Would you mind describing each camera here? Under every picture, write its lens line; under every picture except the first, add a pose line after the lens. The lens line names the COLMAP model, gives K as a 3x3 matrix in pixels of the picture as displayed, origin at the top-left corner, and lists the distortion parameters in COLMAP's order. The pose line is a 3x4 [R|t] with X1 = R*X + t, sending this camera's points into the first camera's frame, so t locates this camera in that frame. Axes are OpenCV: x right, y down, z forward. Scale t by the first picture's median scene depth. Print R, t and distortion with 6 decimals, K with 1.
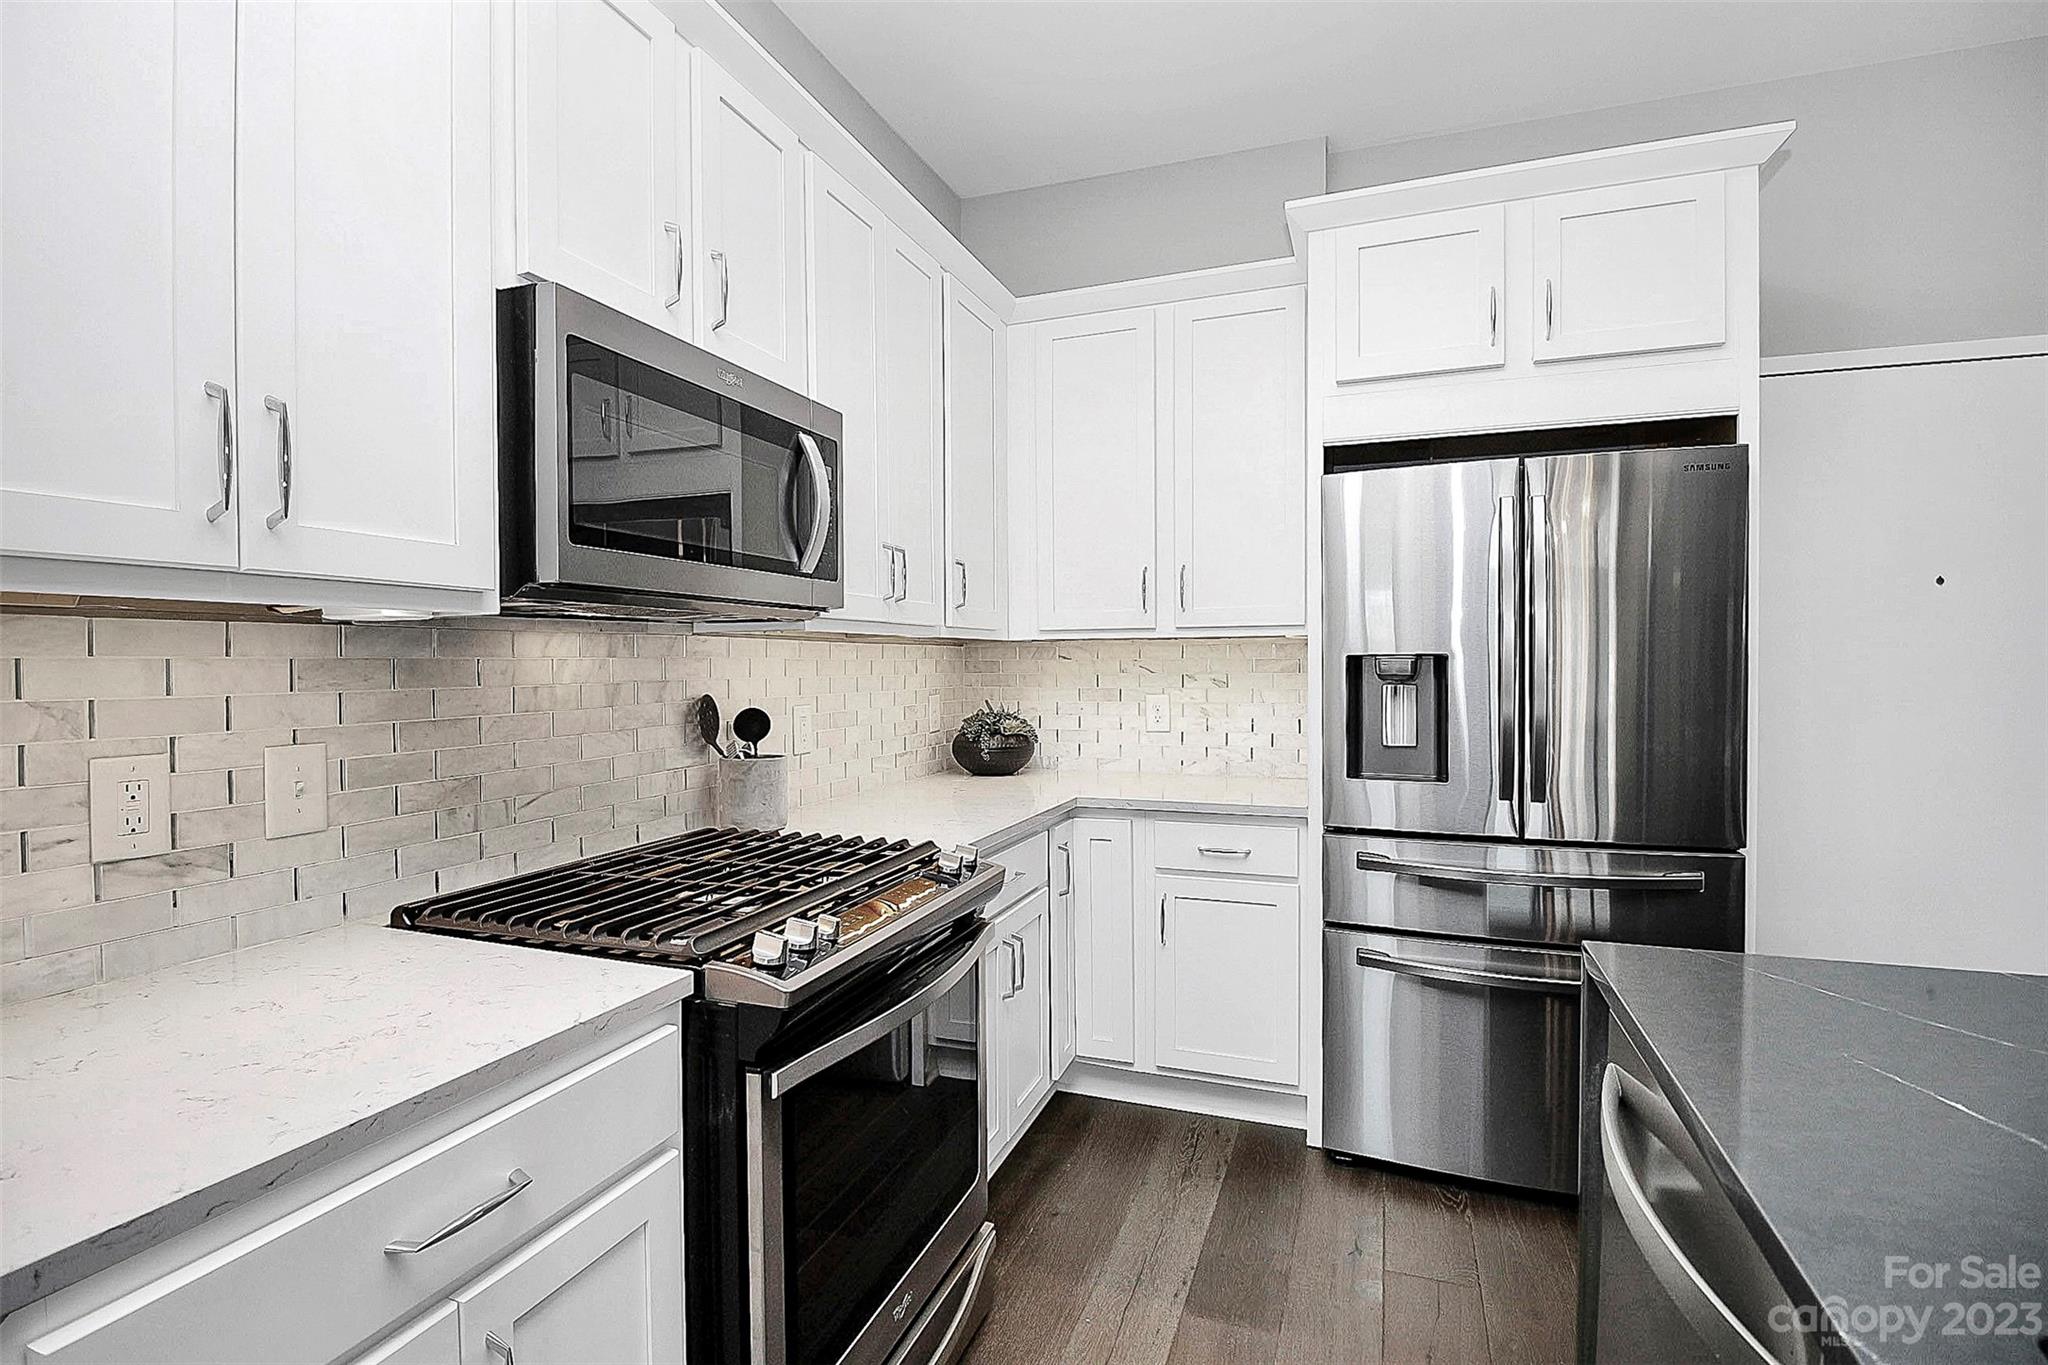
lens RADIAL K [[955.8, 0, 1015.7], [0, 955.8, 676.1], [0, 0, 1]] dist [0.000125, -0.014249]
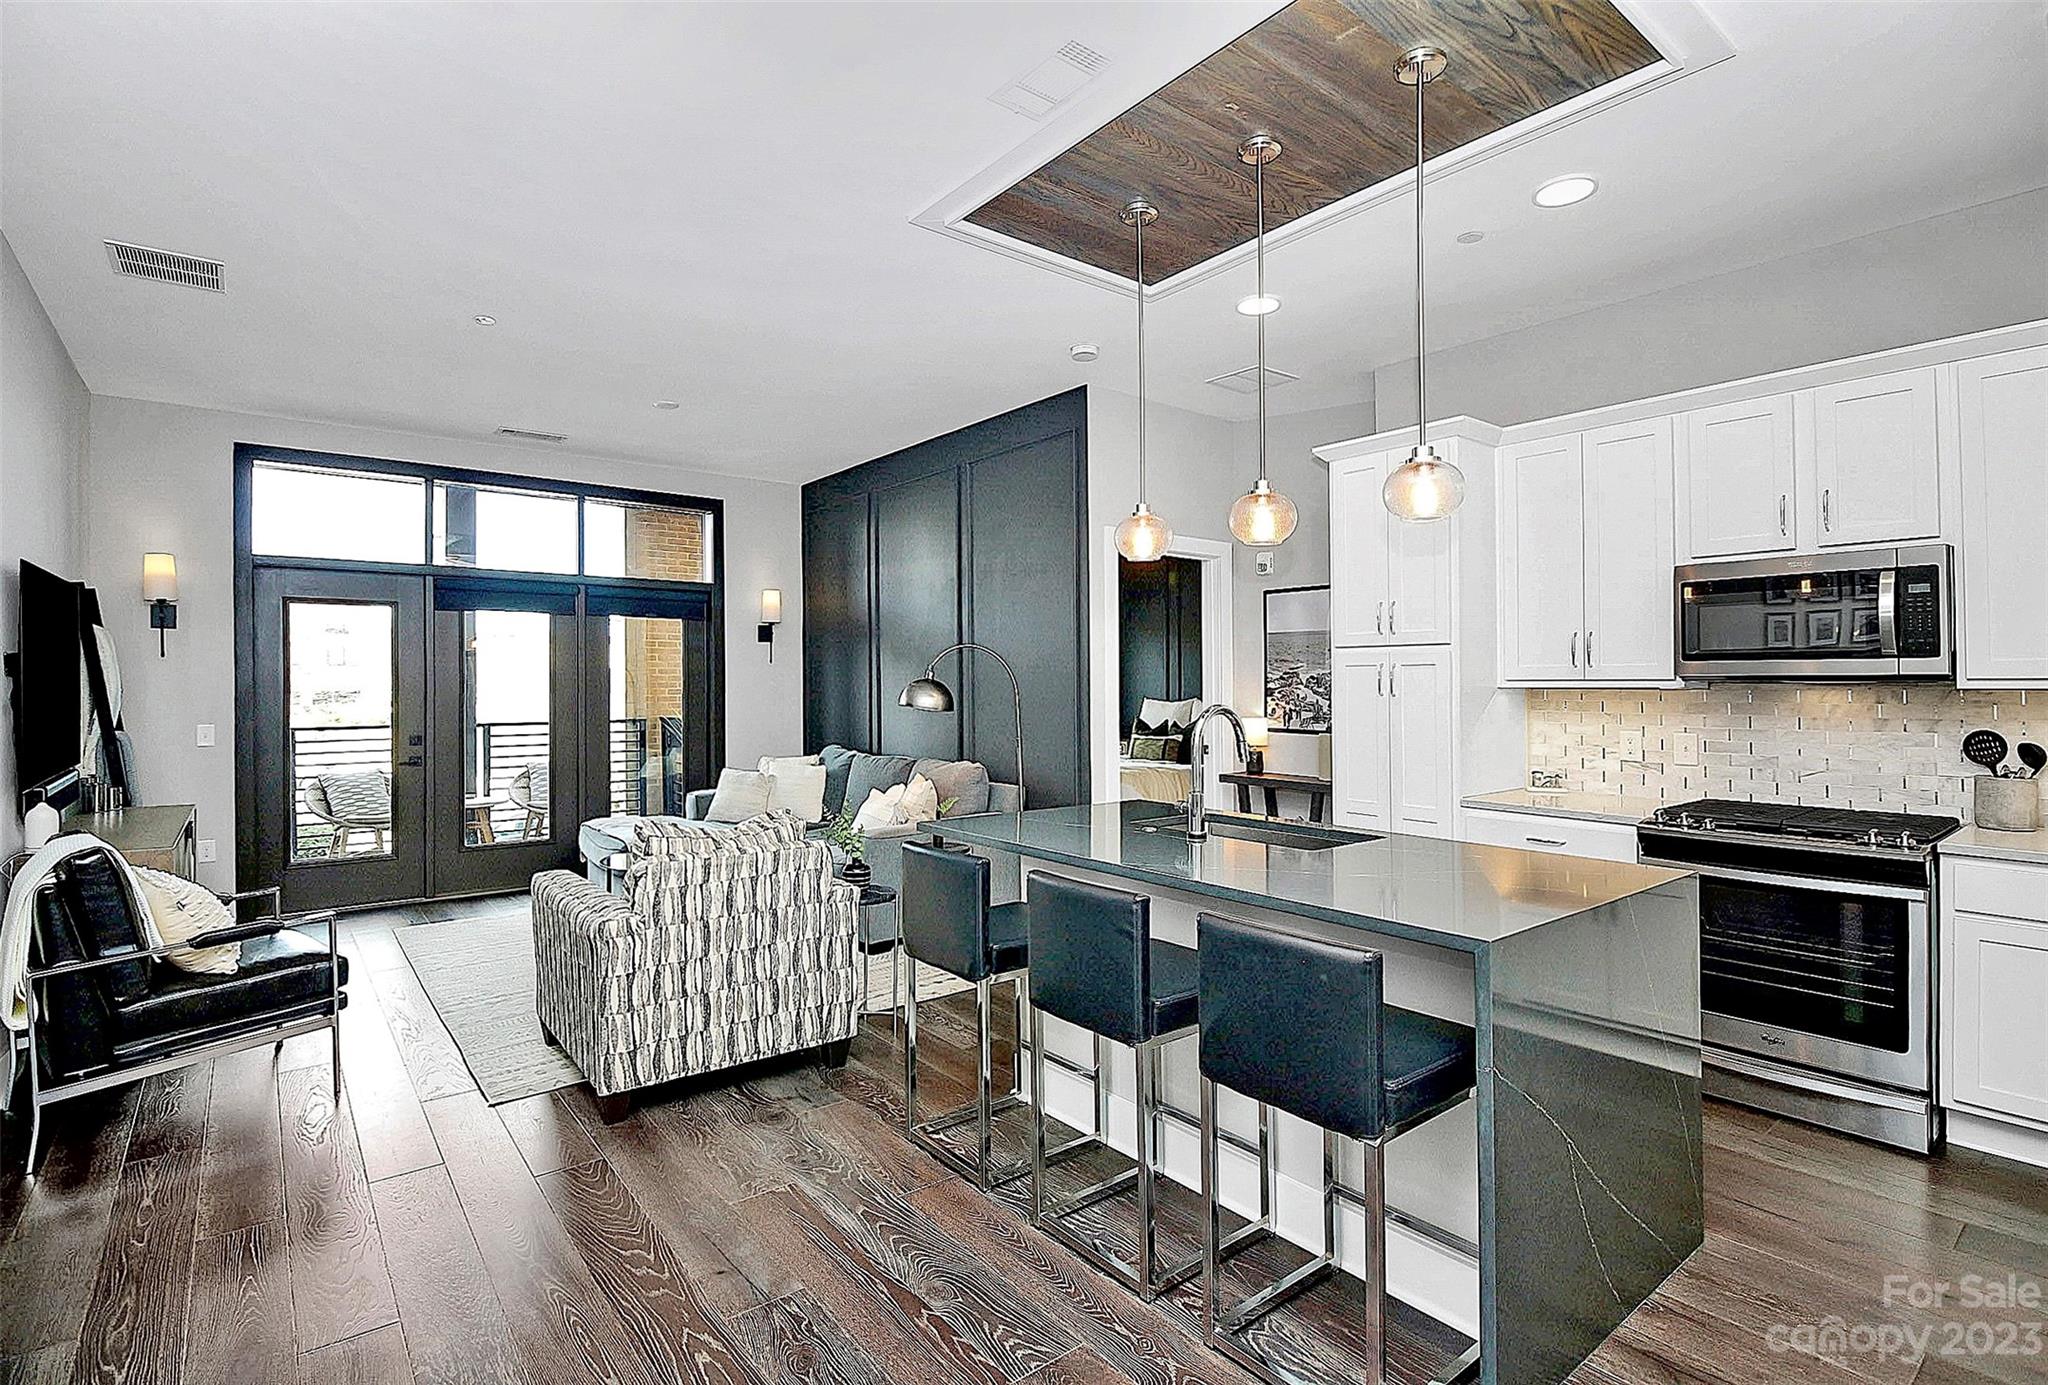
lens RADIAL K [[967.4, 0, 1015.9], [0, 967.4, 681.3], [0, 0, 1]] dist [-0.014297, -0.001025]
pose [[-0.511159, 0.002882, -0.859481, 1.612627], [-0.011610, 0.999880, 0.010258, -0.051635], [0.859408, 0.015222, -0.511064, 0.442785]]
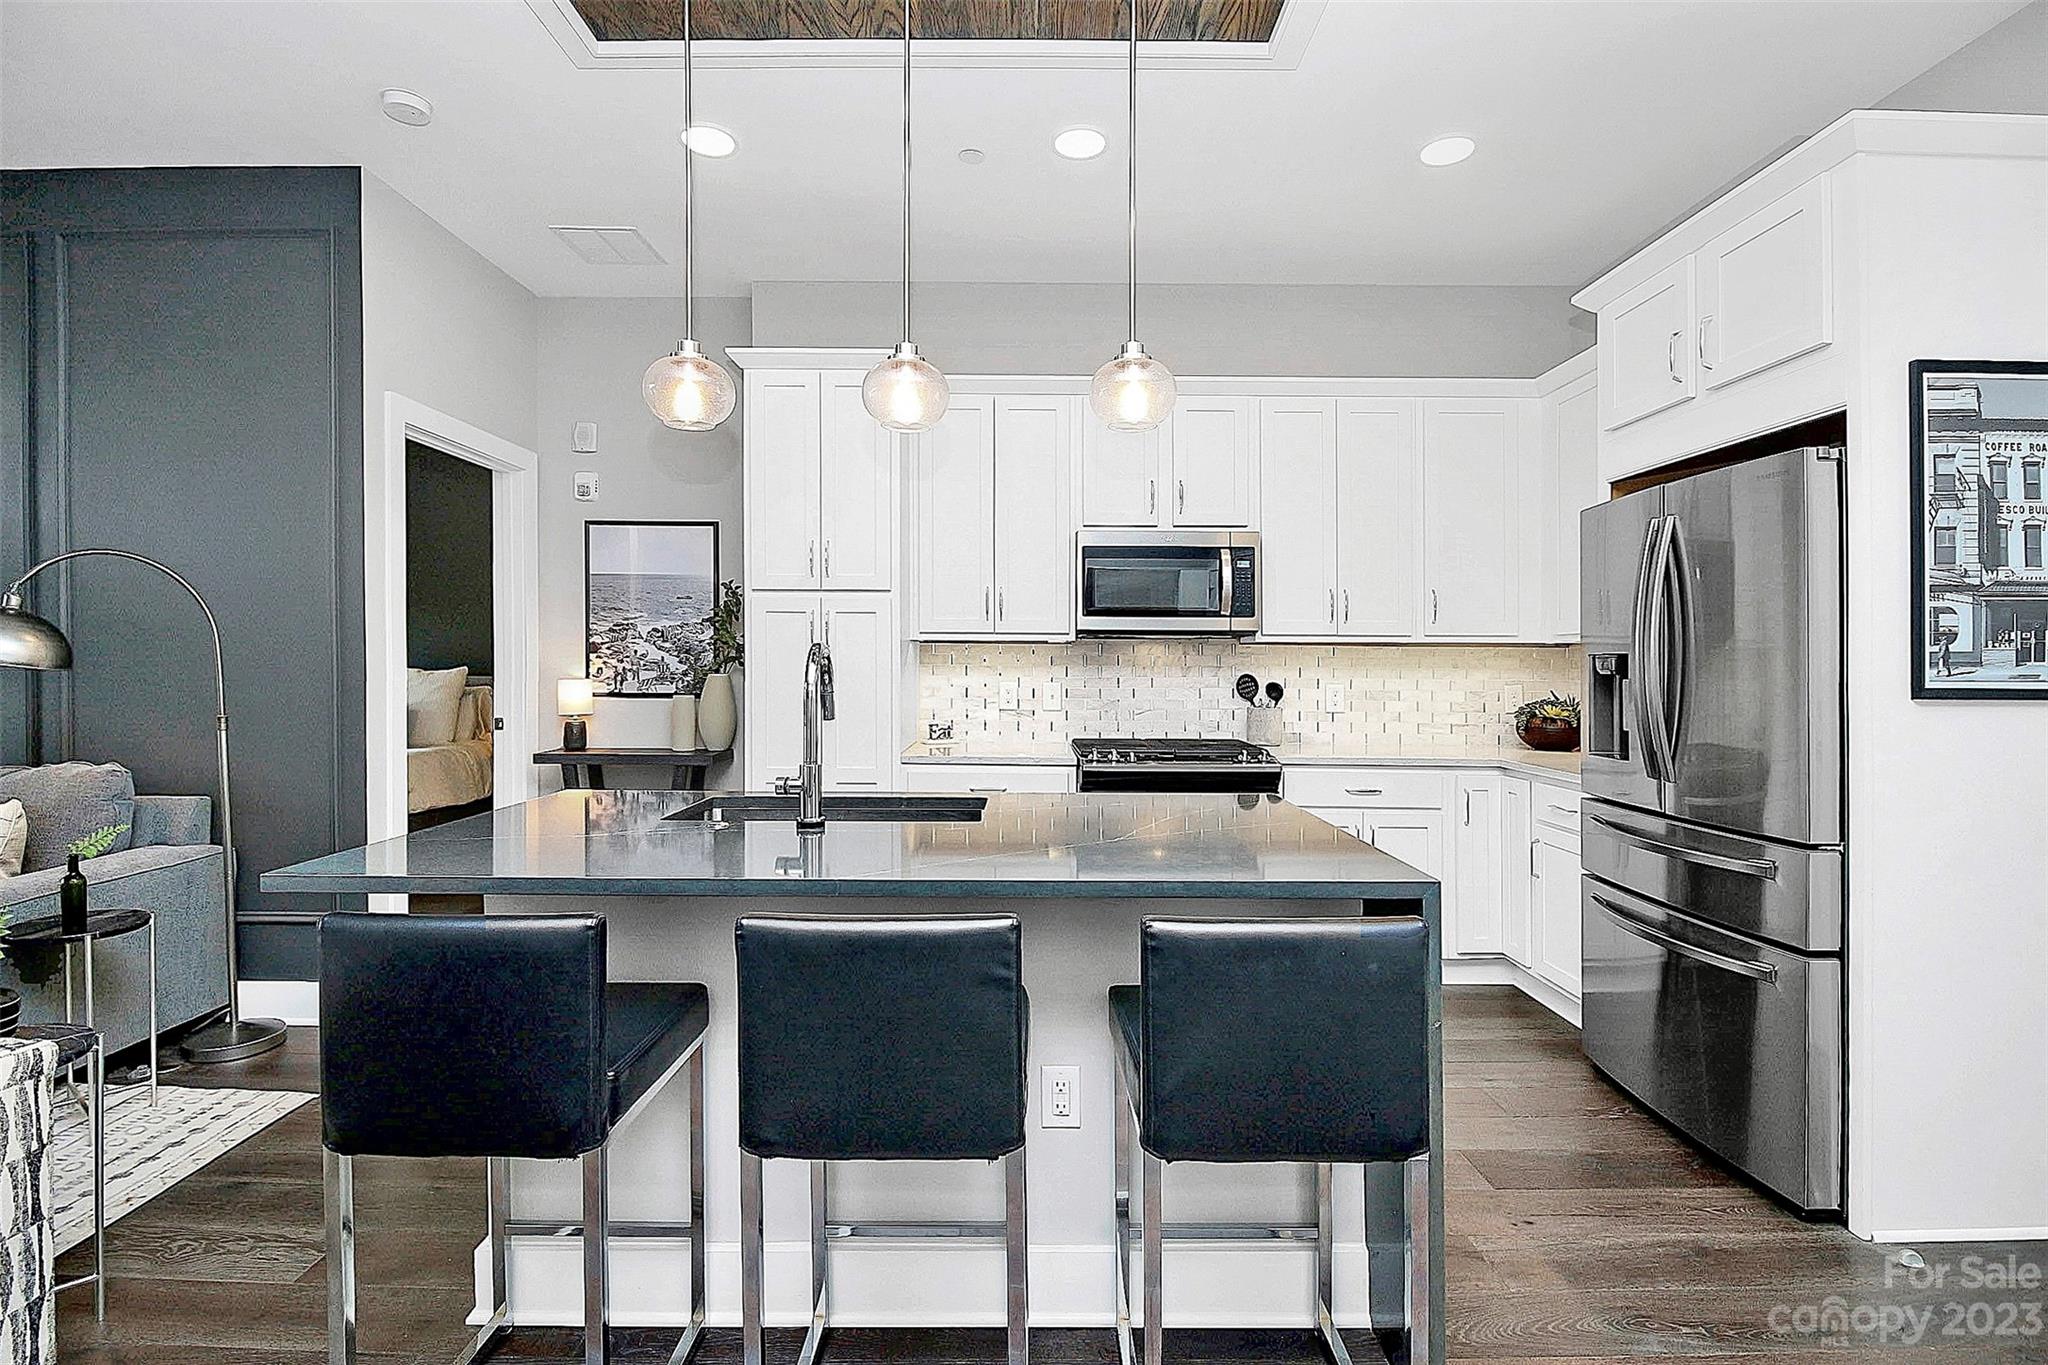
lens RADIAL K [[951.7, 0, 1025.0], [0, 951.7, 668.7], [0, 0, 1]] dist [0.001844, -0.015038]
pose [[0.356808, 0.012453, -0.934095, 1.298243], [-0.022210, 0.999742, 0.004845, 0.007945], [0.933913, 0.019018, 0.356993, -0.134445]]
